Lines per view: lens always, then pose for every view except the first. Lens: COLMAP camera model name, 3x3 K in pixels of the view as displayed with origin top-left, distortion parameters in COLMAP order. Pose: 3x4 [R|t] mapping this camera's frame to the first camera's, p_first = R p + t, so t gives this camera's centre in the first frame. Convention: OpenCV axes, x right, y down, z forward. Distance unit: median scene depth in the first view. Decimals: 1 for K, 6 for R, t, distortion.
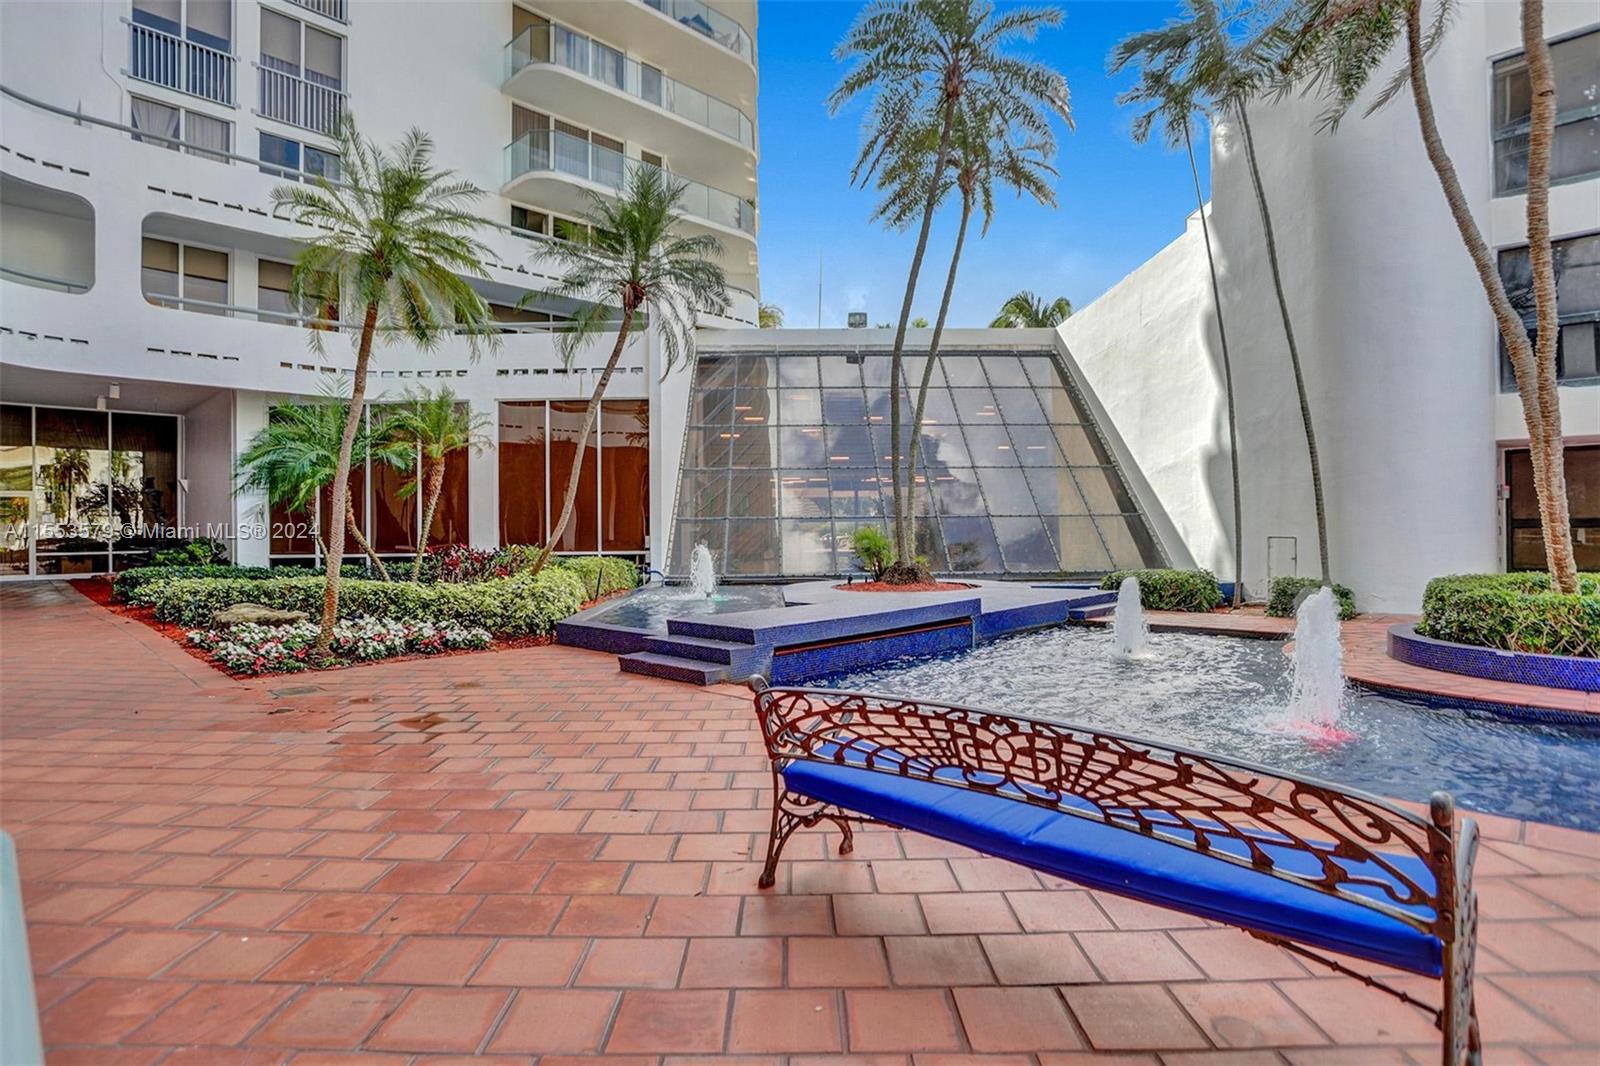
lens RADIAL K [[829.6, 0, 798.3], [0, 829.6, 524.3], [0, 0, 1]] dist [-0.064899, 0.027568]
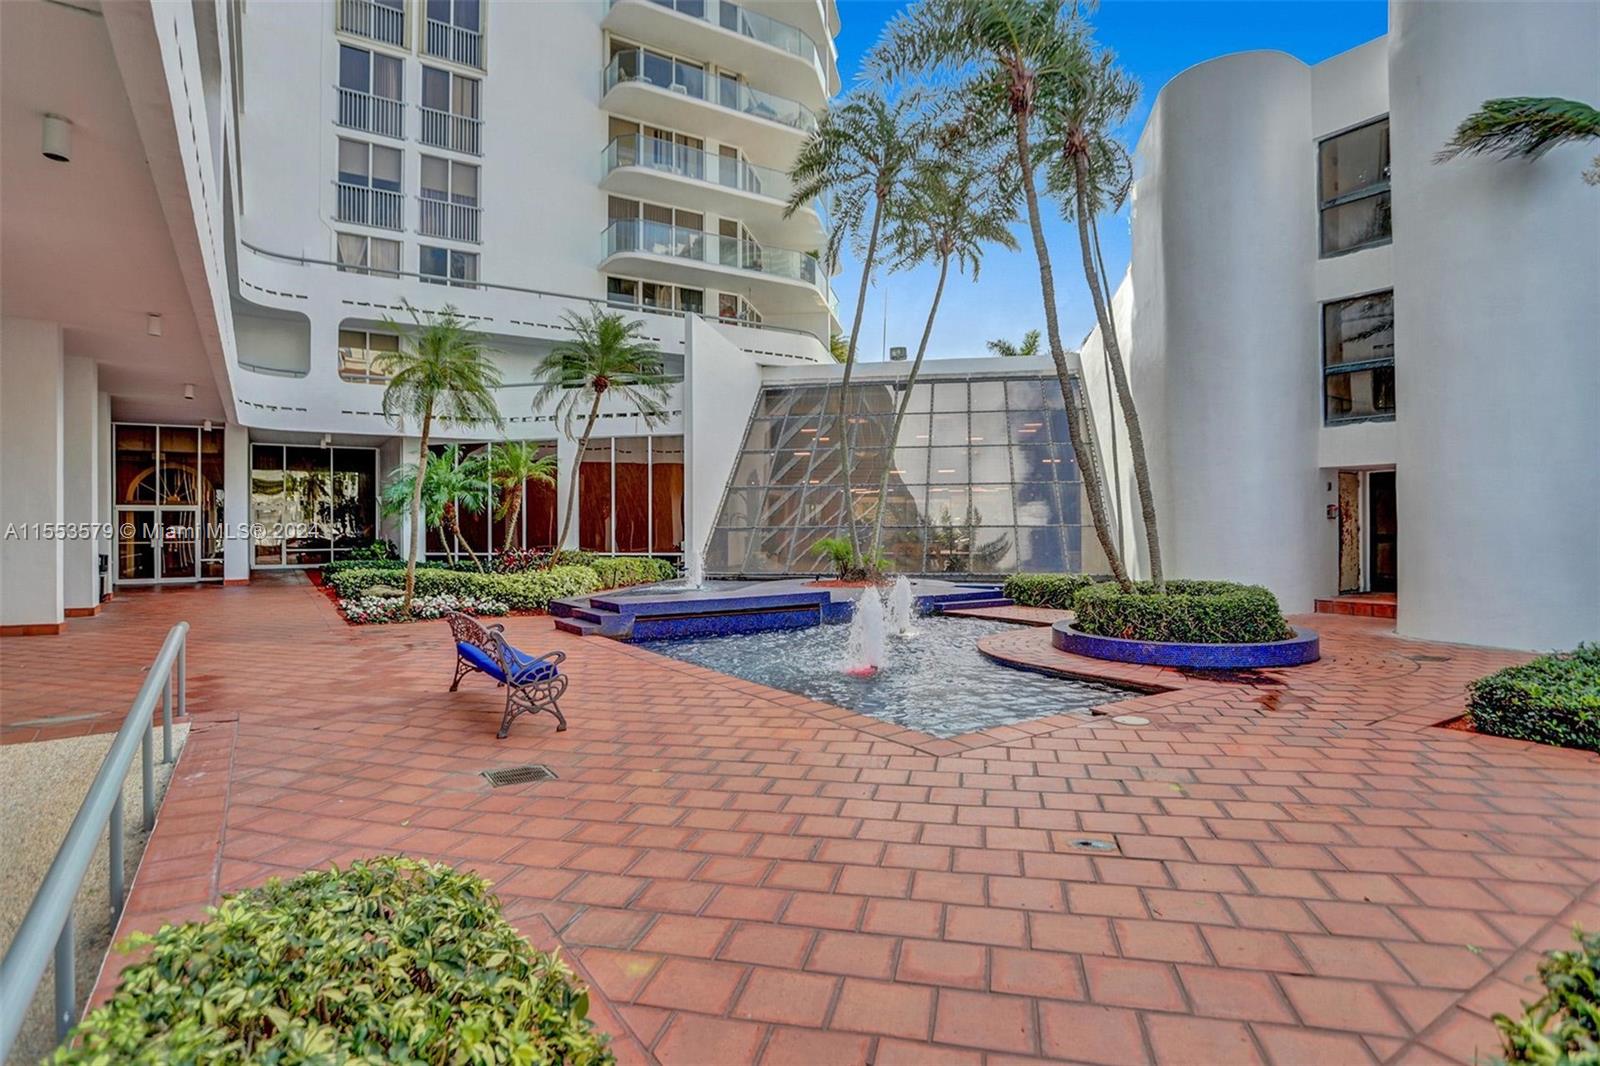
lens RADIAL K [[829.6, 0, 798.3], [0, 829.6, 524.3], [0, 0, 1]] dist [-0.064899, 0.027568]
pose [[0.974893, 0.004115, -0.222635, 0.287166], [-0.003741, 0.999991, 0.002100, -0.016309], [0.222641, -0.001215, 0.974900, -0.227355]]
